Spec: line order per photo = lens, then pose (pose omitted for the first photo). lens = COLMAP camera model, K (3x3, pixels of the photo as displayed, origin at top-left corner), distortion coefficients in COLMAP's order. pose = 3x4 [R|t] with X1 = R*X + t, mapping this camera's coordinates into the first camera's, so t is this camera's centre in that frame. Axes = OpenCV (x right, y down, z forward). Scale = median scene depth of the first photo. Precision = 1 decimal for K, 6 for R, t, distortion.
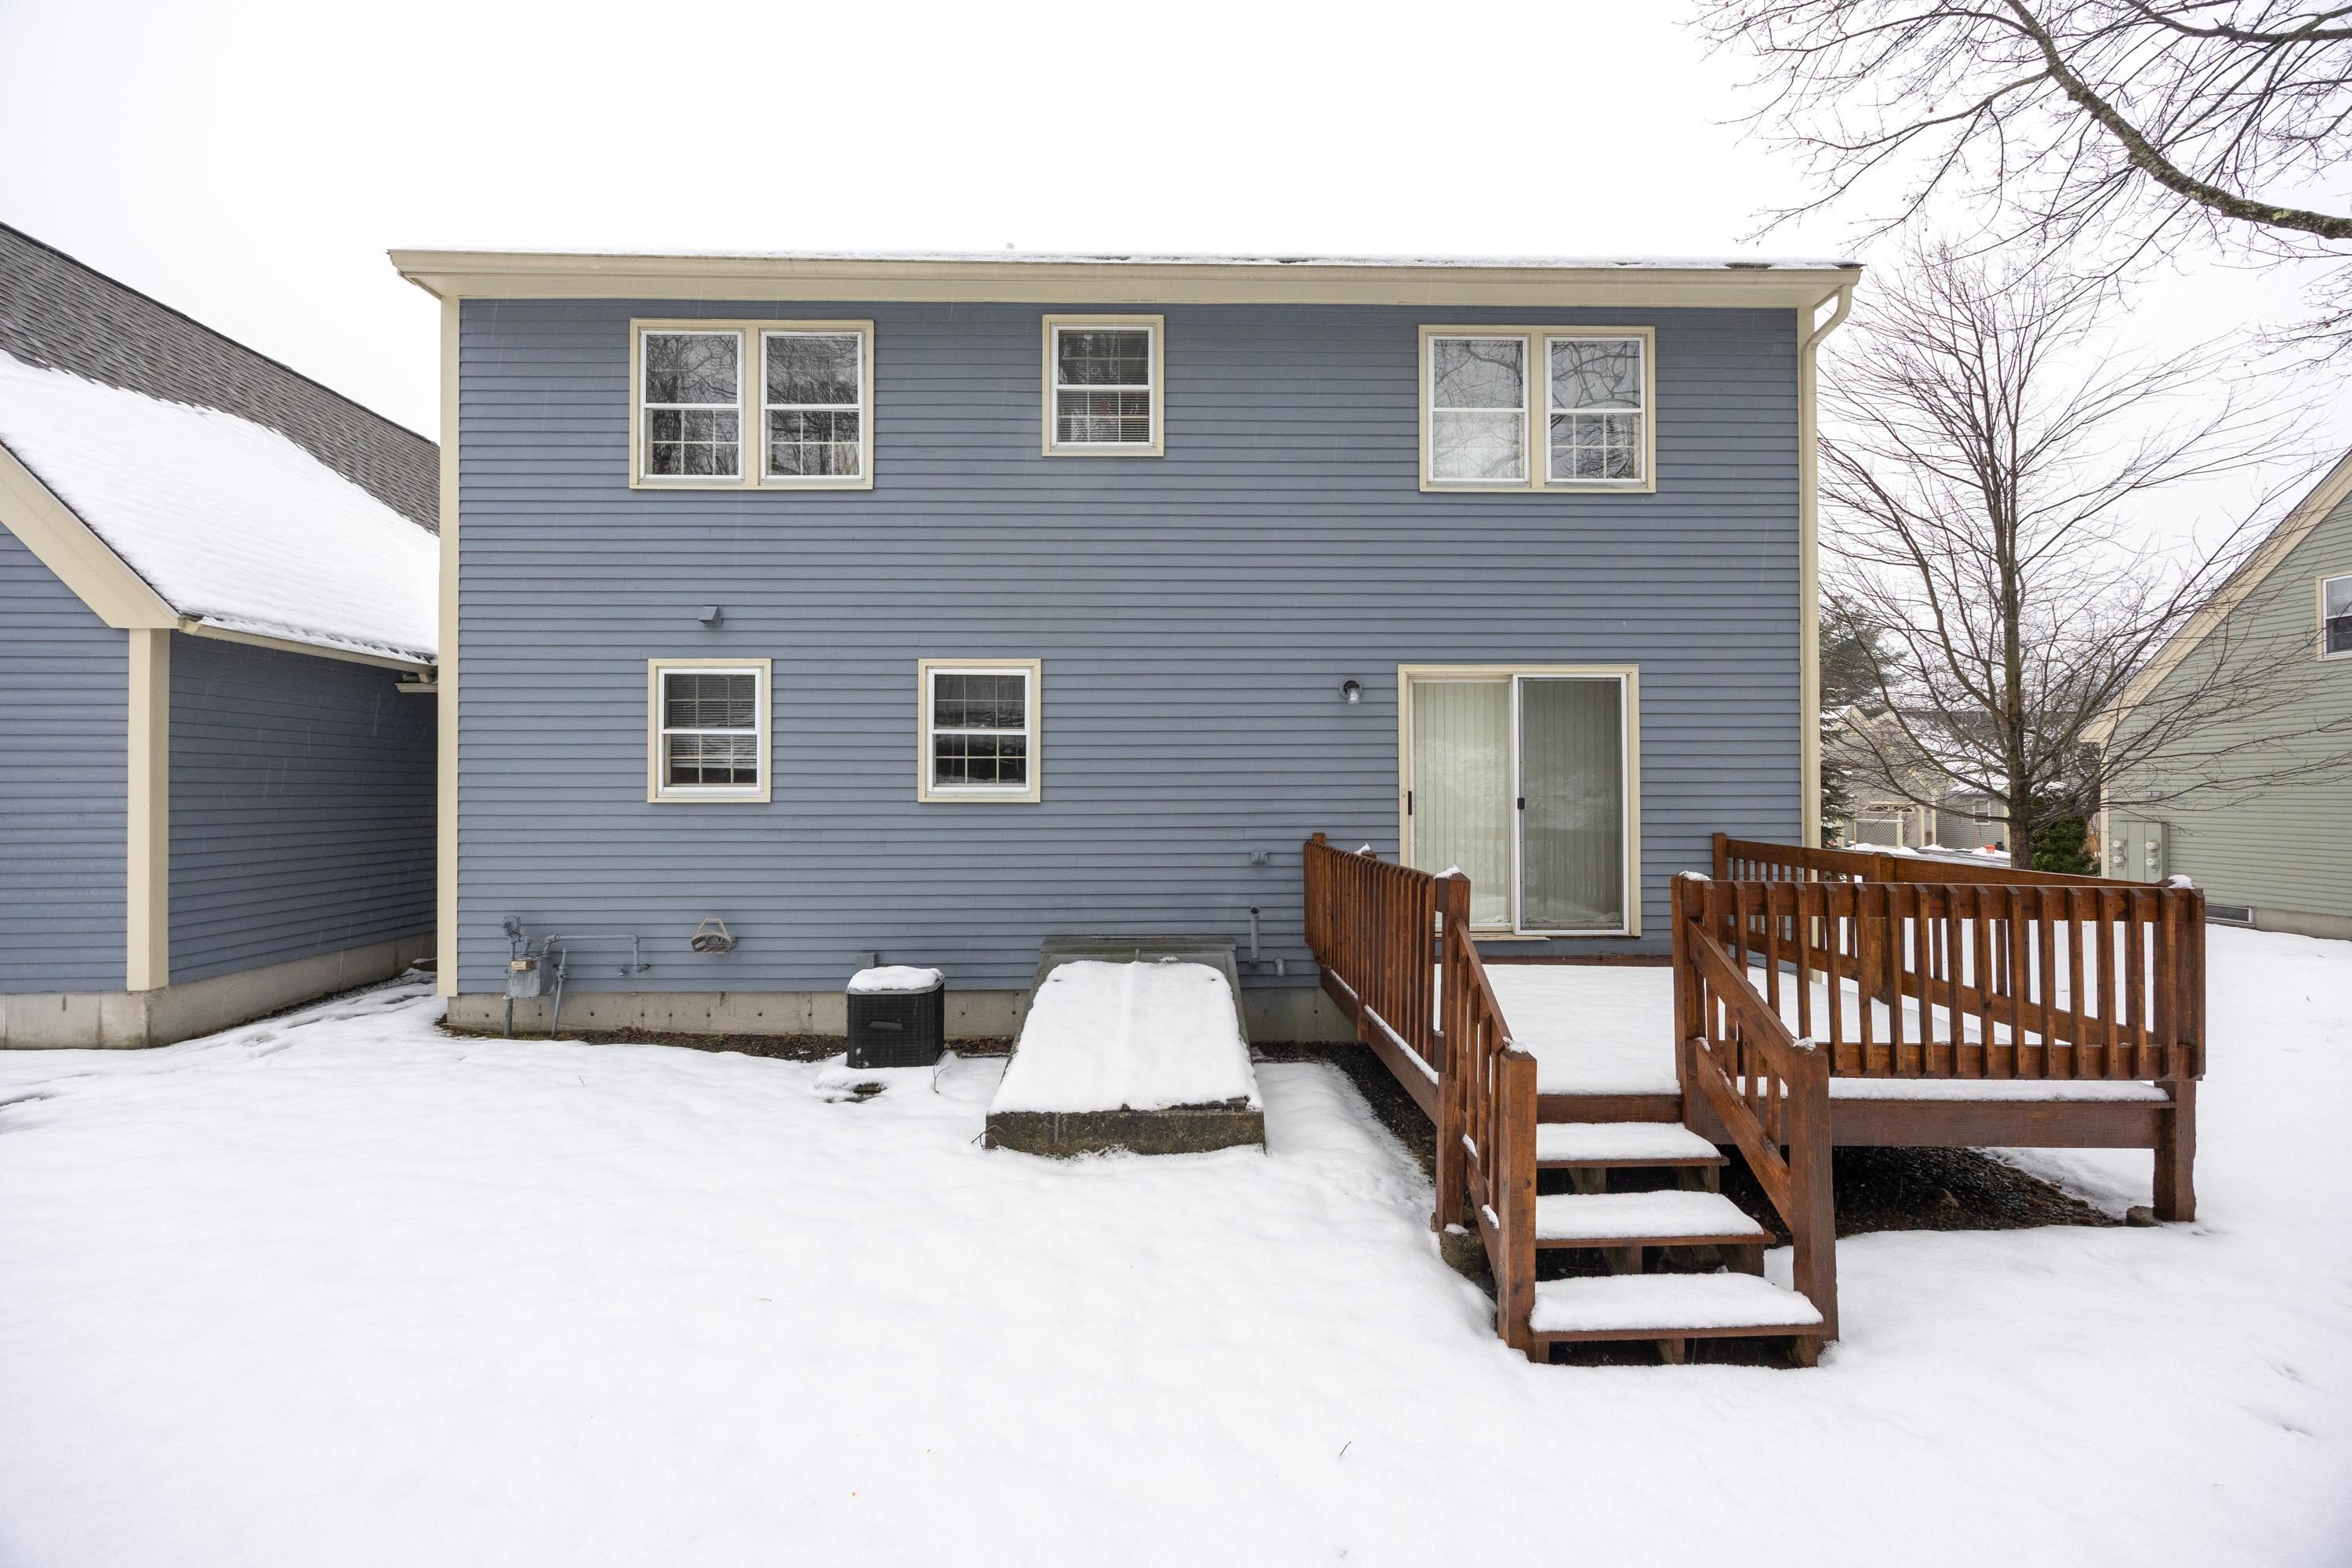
lens RADIAL K [[897.8, 0, 1176.0], [0, 897.8, 784.0], [0, 0, 1]] dist [-0.001915, -0.000007]
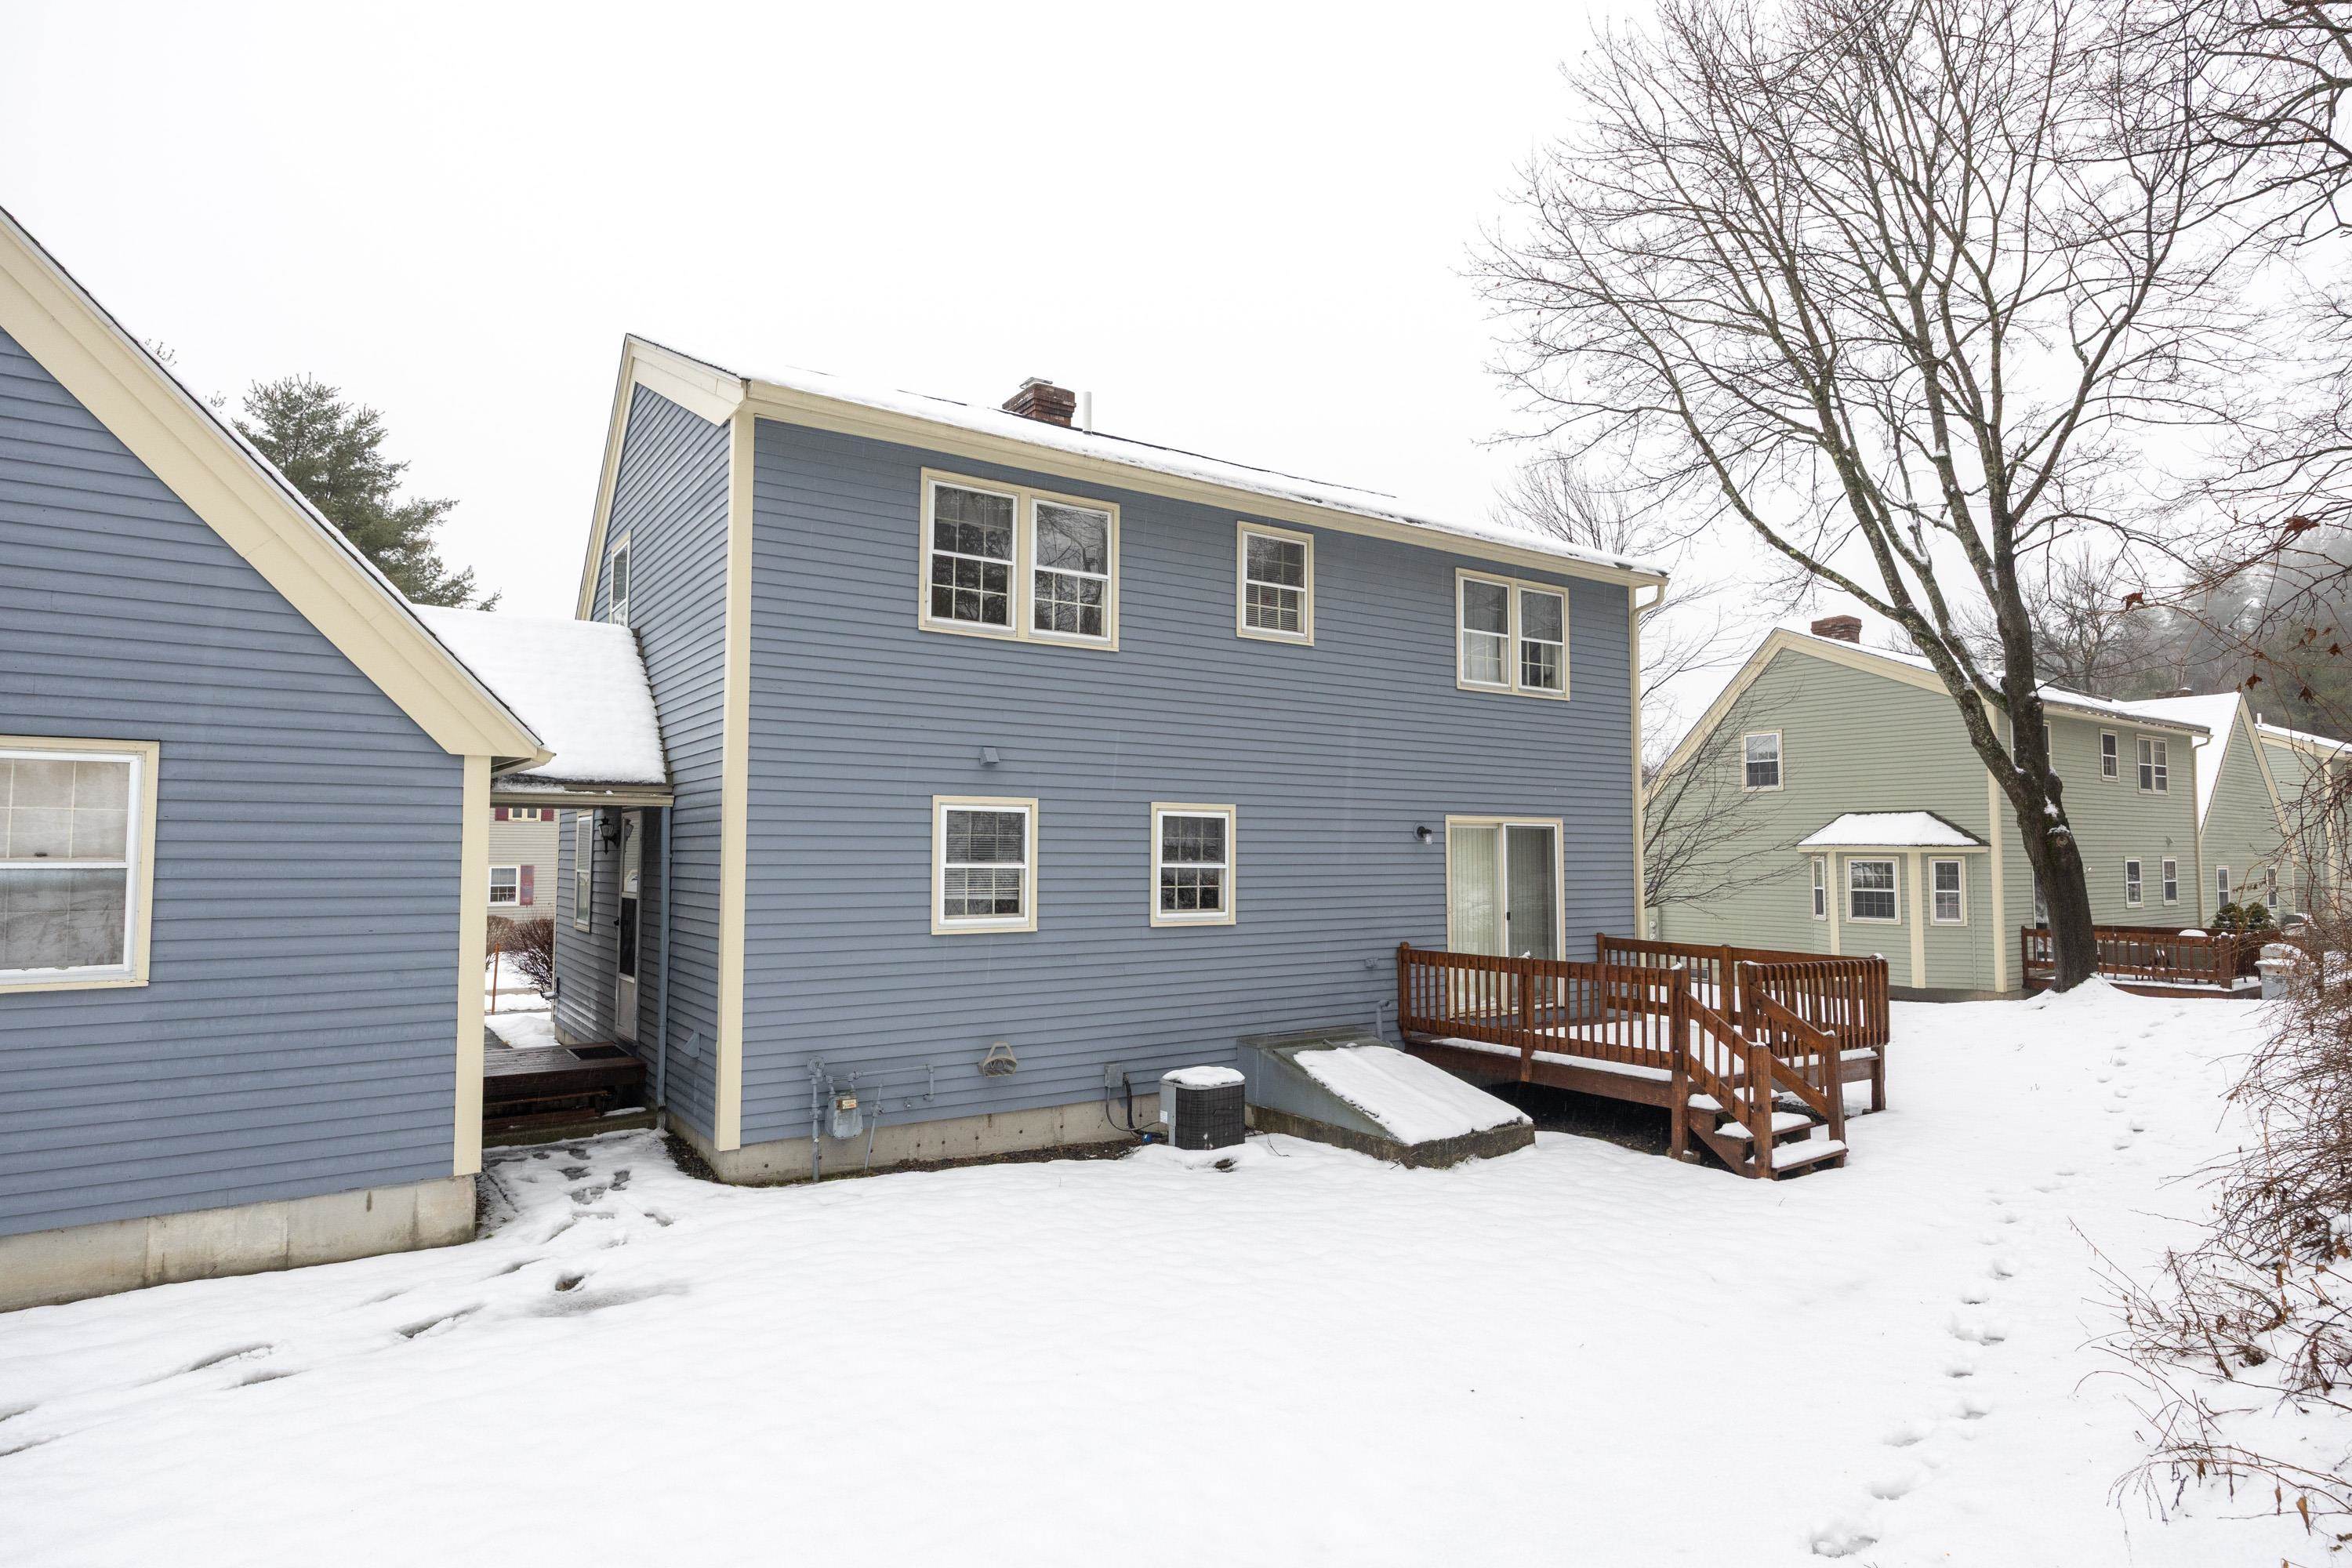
lens RADIAL K [[1284.6, 0, 1176.0], [0, 1284.6, 784.0], [0, 0, 1]] dist [0.000166, -0.000800]
pose [[0.831146, 0.034143, 0.555005, -1.174935], [-0.008085, 0.998750, -0.049333, -0.081575], [-0.555995, 0.036516, 0.830383, -0.383929]]
